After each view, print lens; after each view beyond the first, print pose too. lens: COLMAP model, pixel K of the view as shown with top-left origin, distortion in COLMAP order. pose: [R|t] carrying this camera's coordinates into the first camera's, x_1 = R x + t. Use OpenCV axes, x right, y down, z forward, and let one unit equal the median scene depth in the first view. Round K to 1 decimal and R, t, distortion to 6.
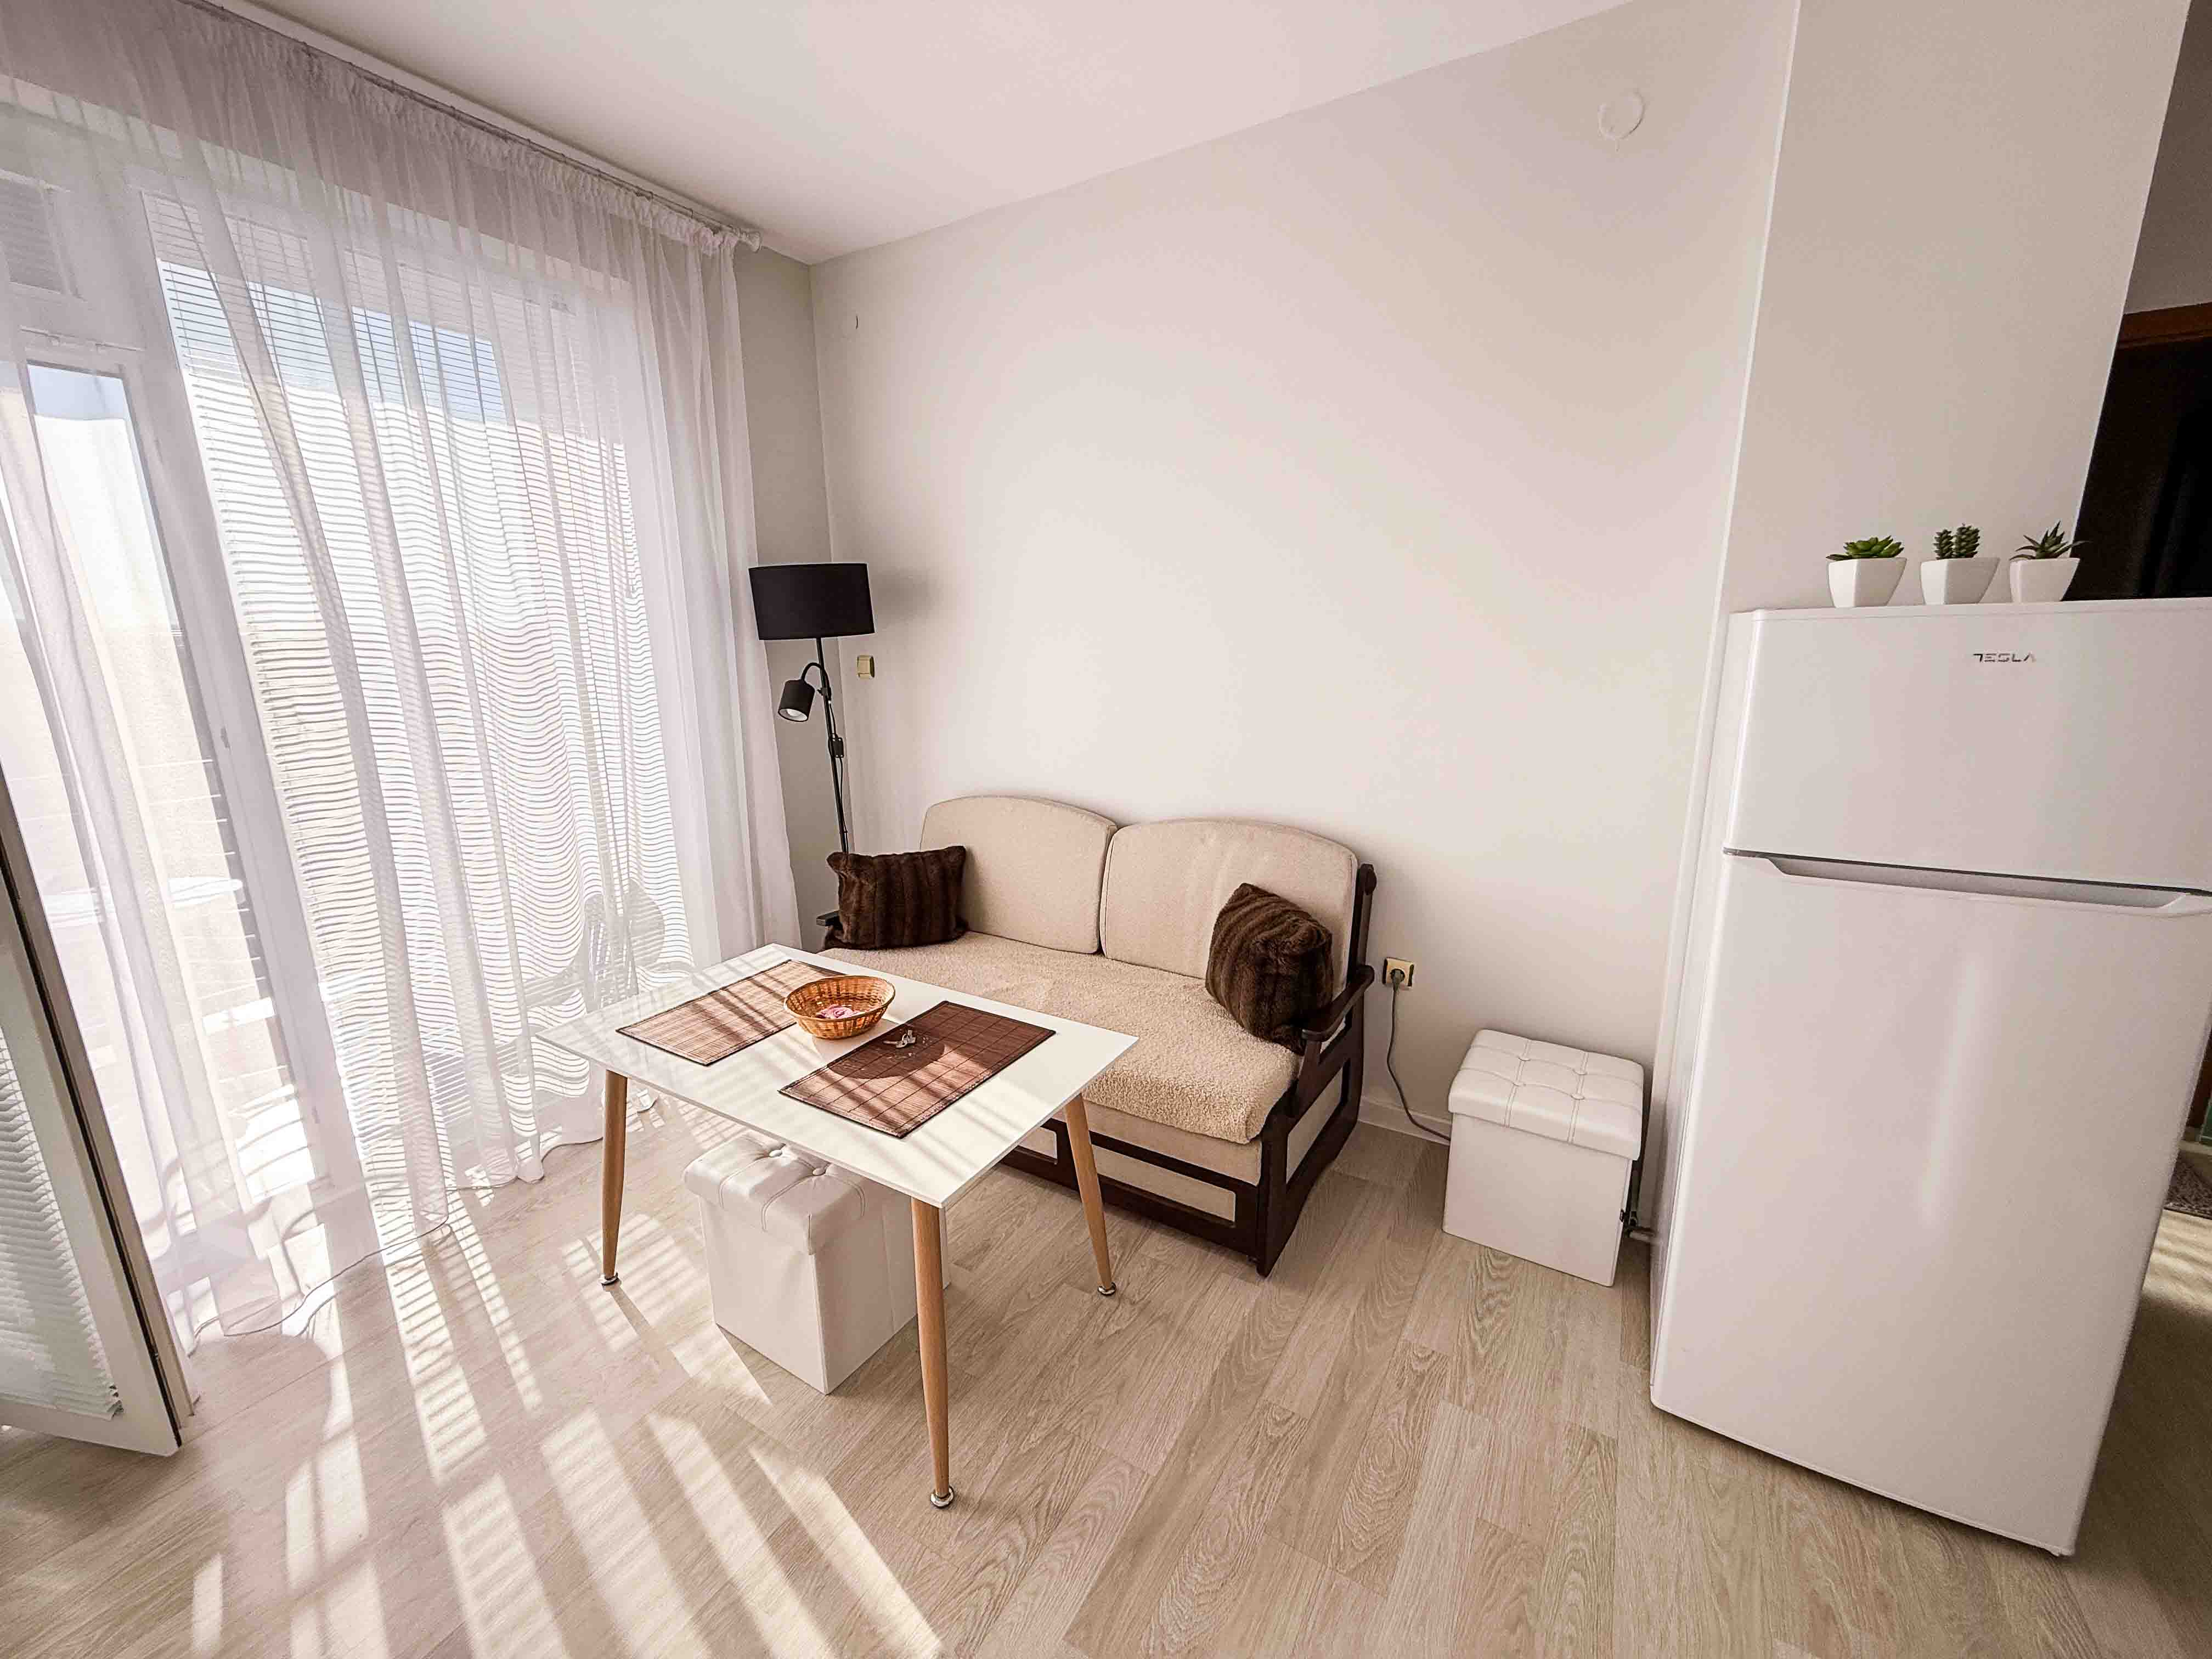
lens RADIAL K [[883.3, 0, 1100.5], [0, 883.3, 829.8], [0, 0, 1]] dist [0.001486, -0.000401]
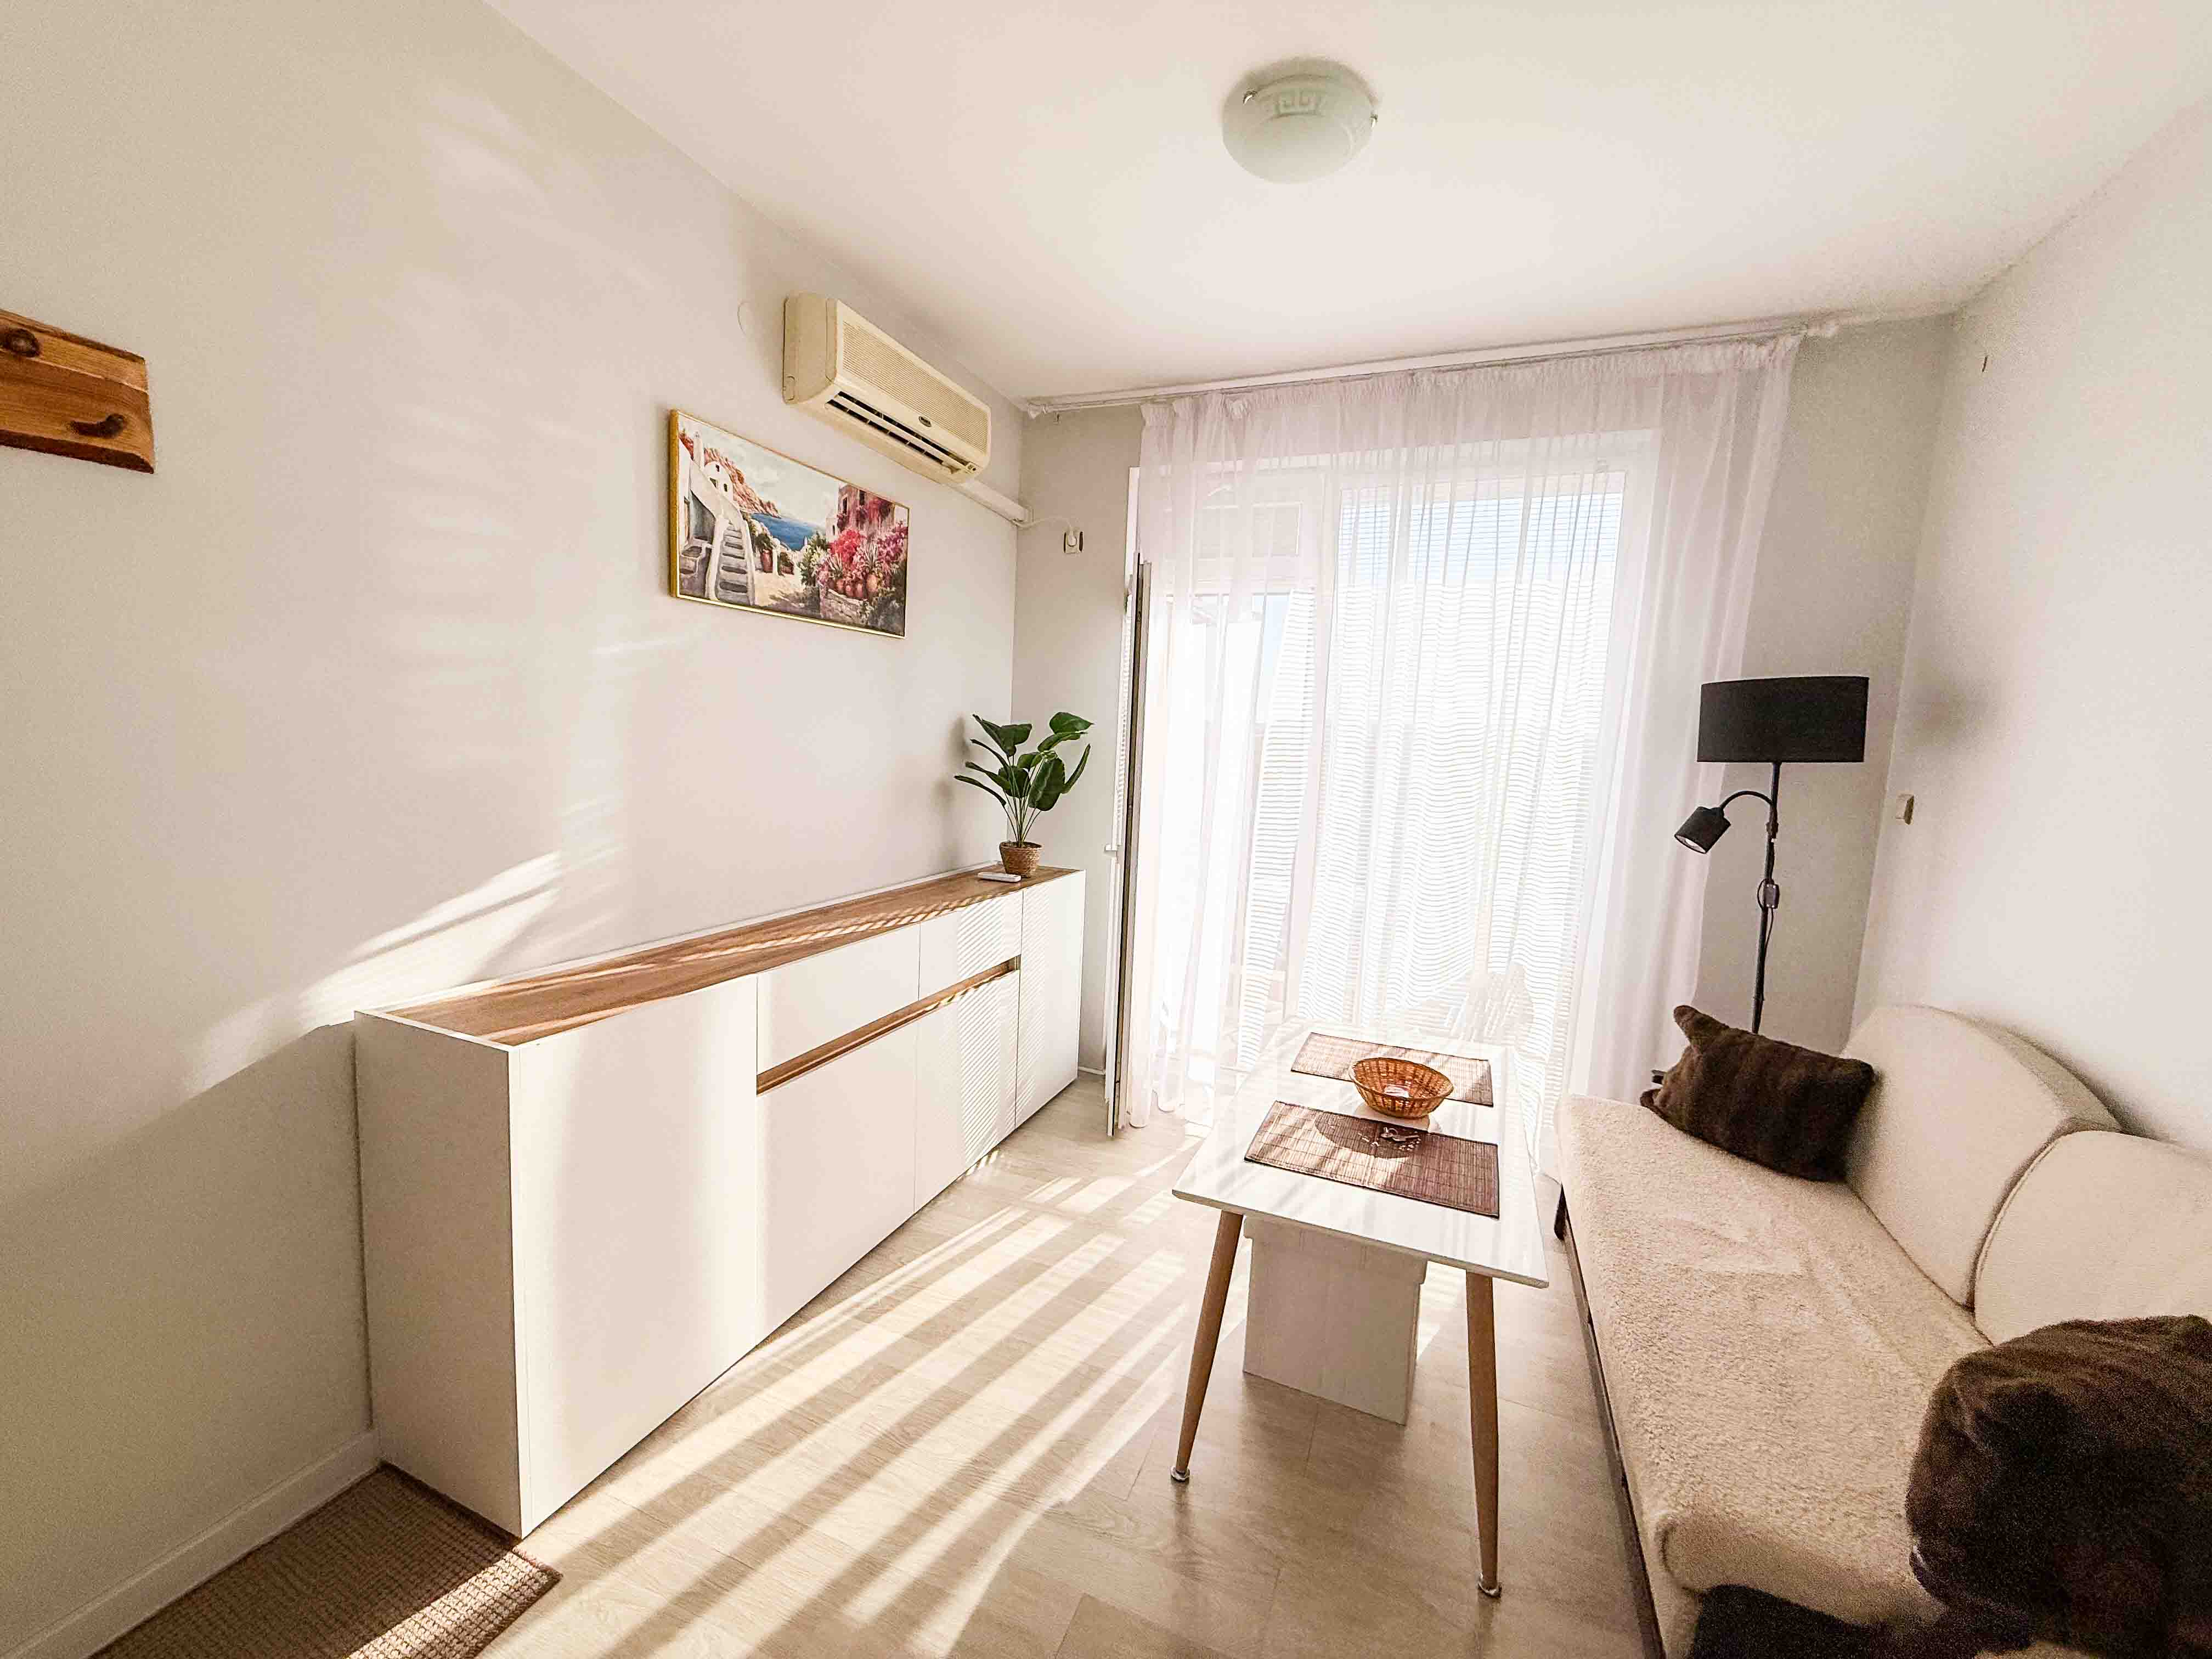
lens RADIAL K [[883.3, 0, 1100.5], [0, 883.3, 829.8], [0, 0, 1]] dist [0.001486, -0.000401]
pose [[0.148908, 0.131959, -0.980007, 0.616849], [-0.264100, 0.960363, 0.089185, -0.091960], [0.952931, 0.245540, 0.177856, 0.370109]]
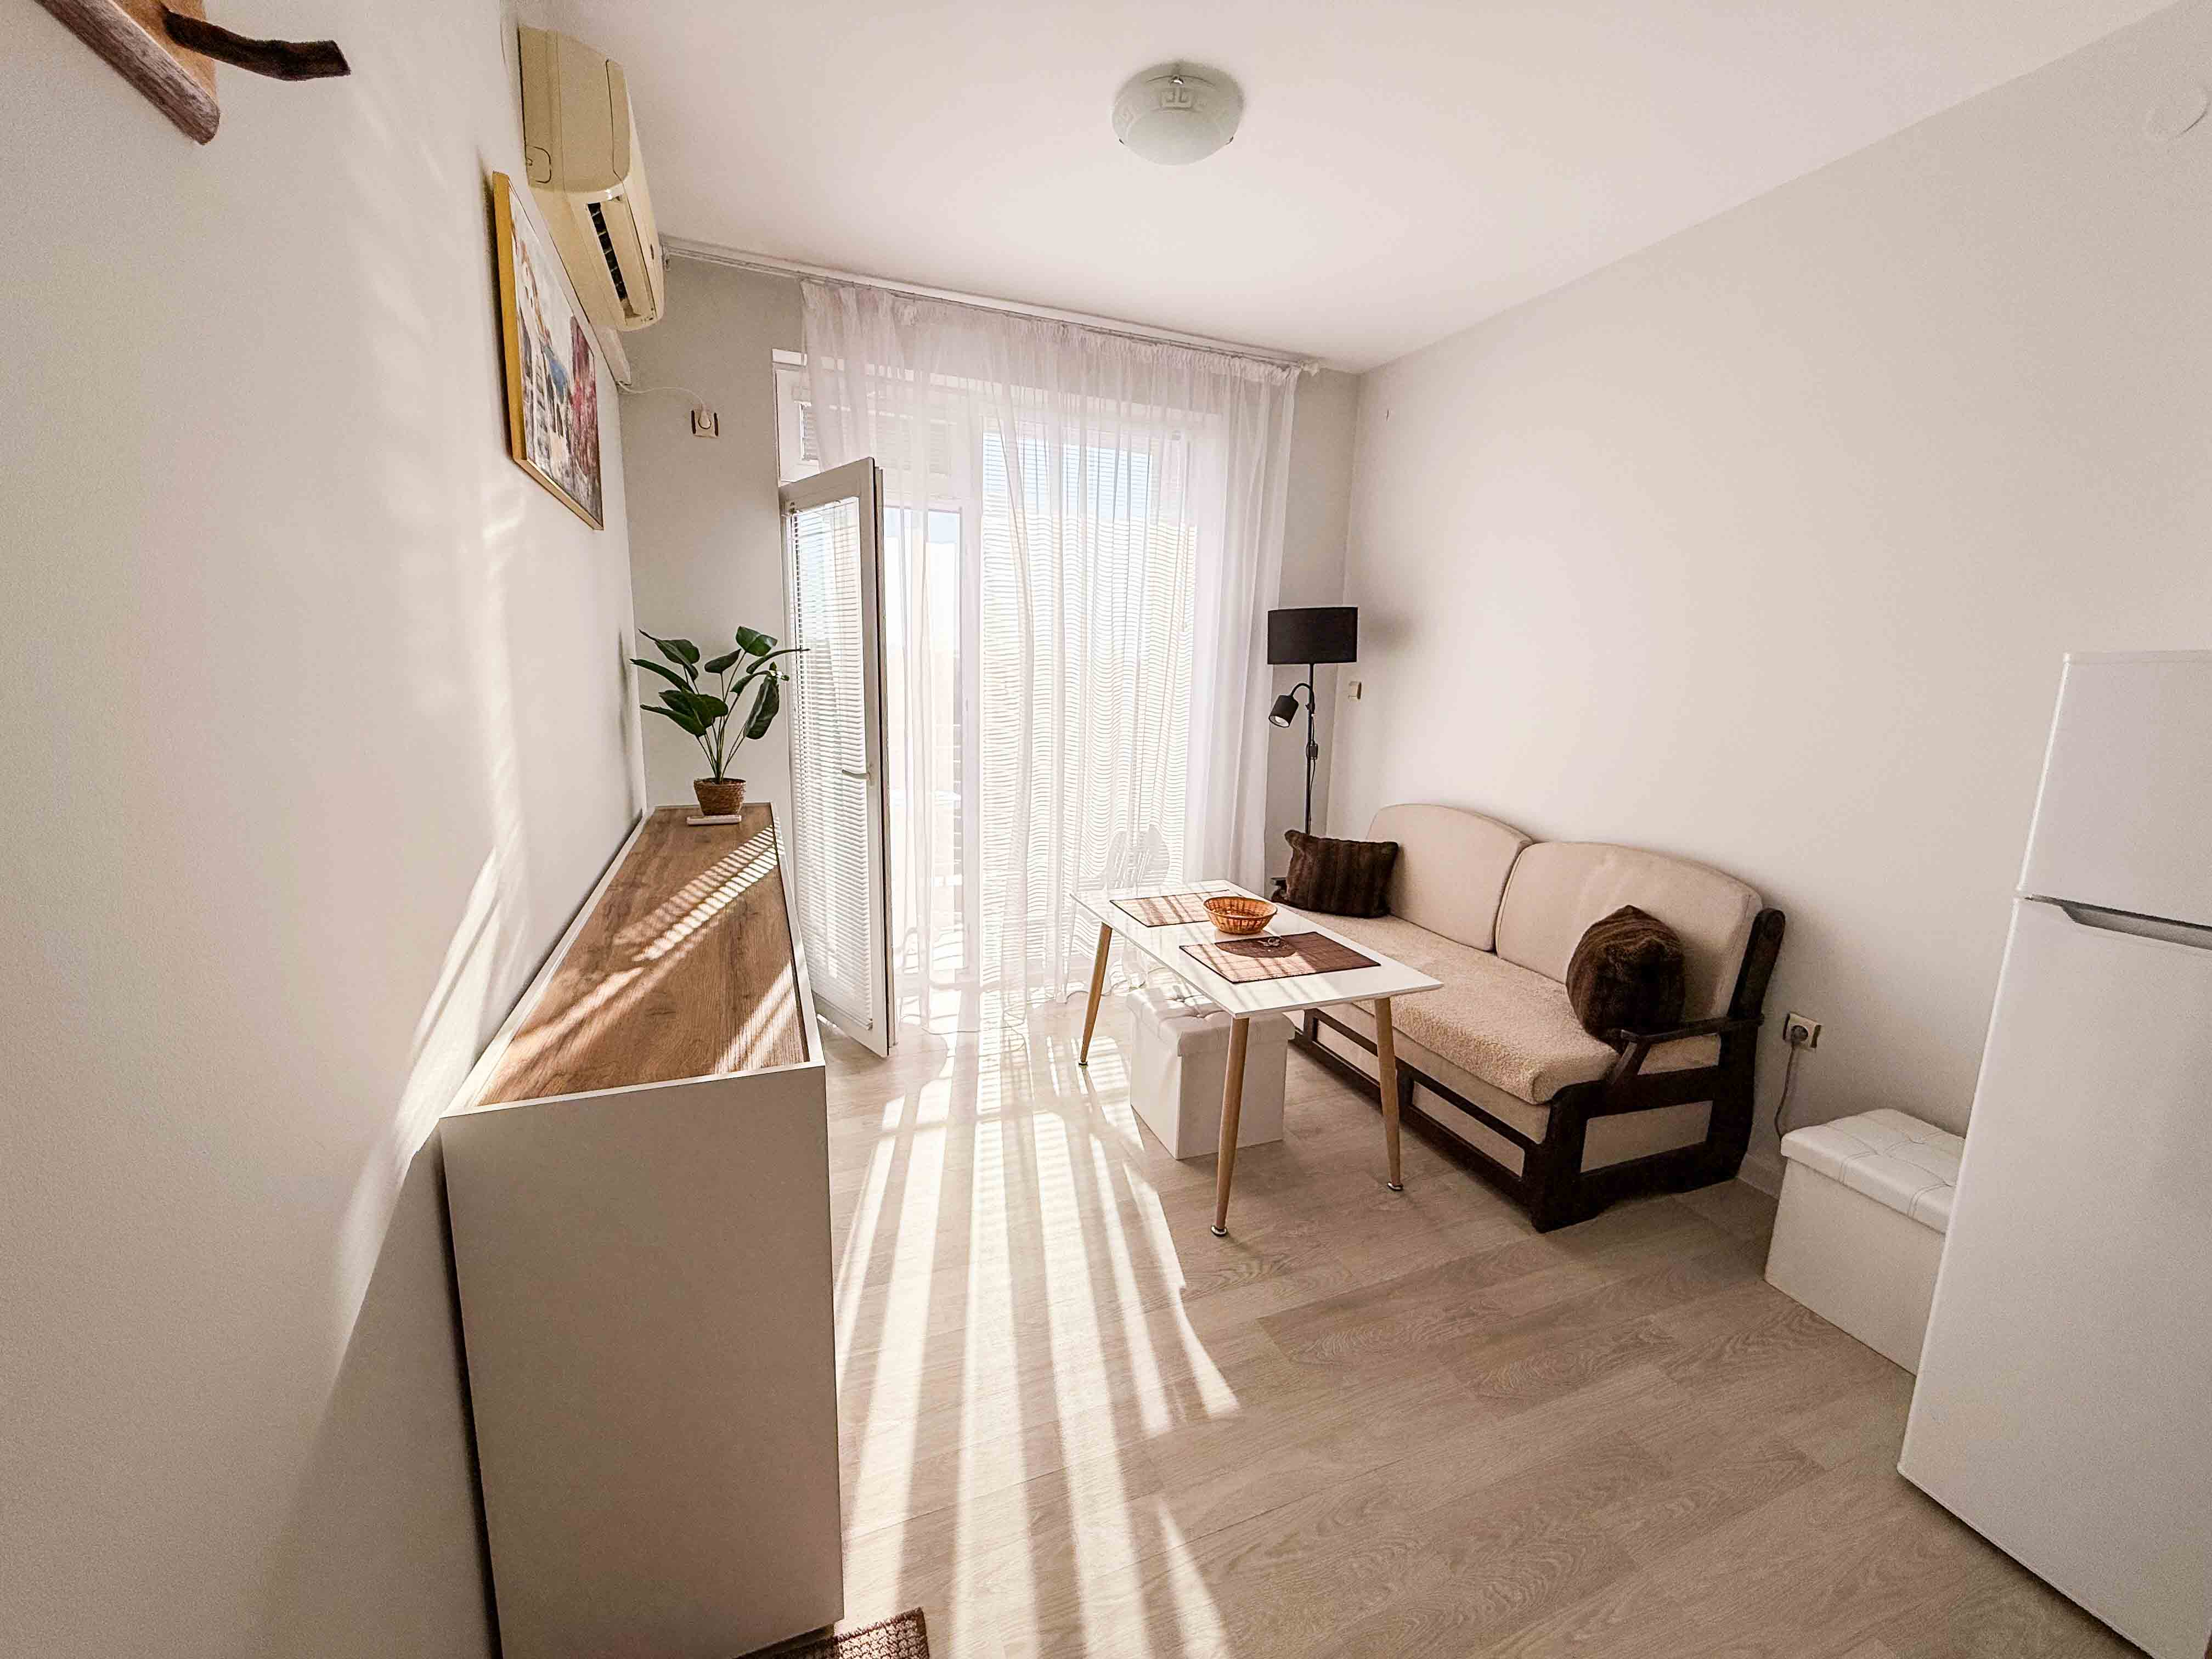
lens RADIAL K [[883.3, 0, 1100.5], [0, 883.3, 829.8], [0, 0, 1]] dist [0.001486, -0.000401]
pose [[0.796741, 0.143557, -0.587022, 0.327730], [-0.169309, 0.985499, 0.011209, 0.082252], [0.580119, 0.090458, 0.809493, -0.282286]]
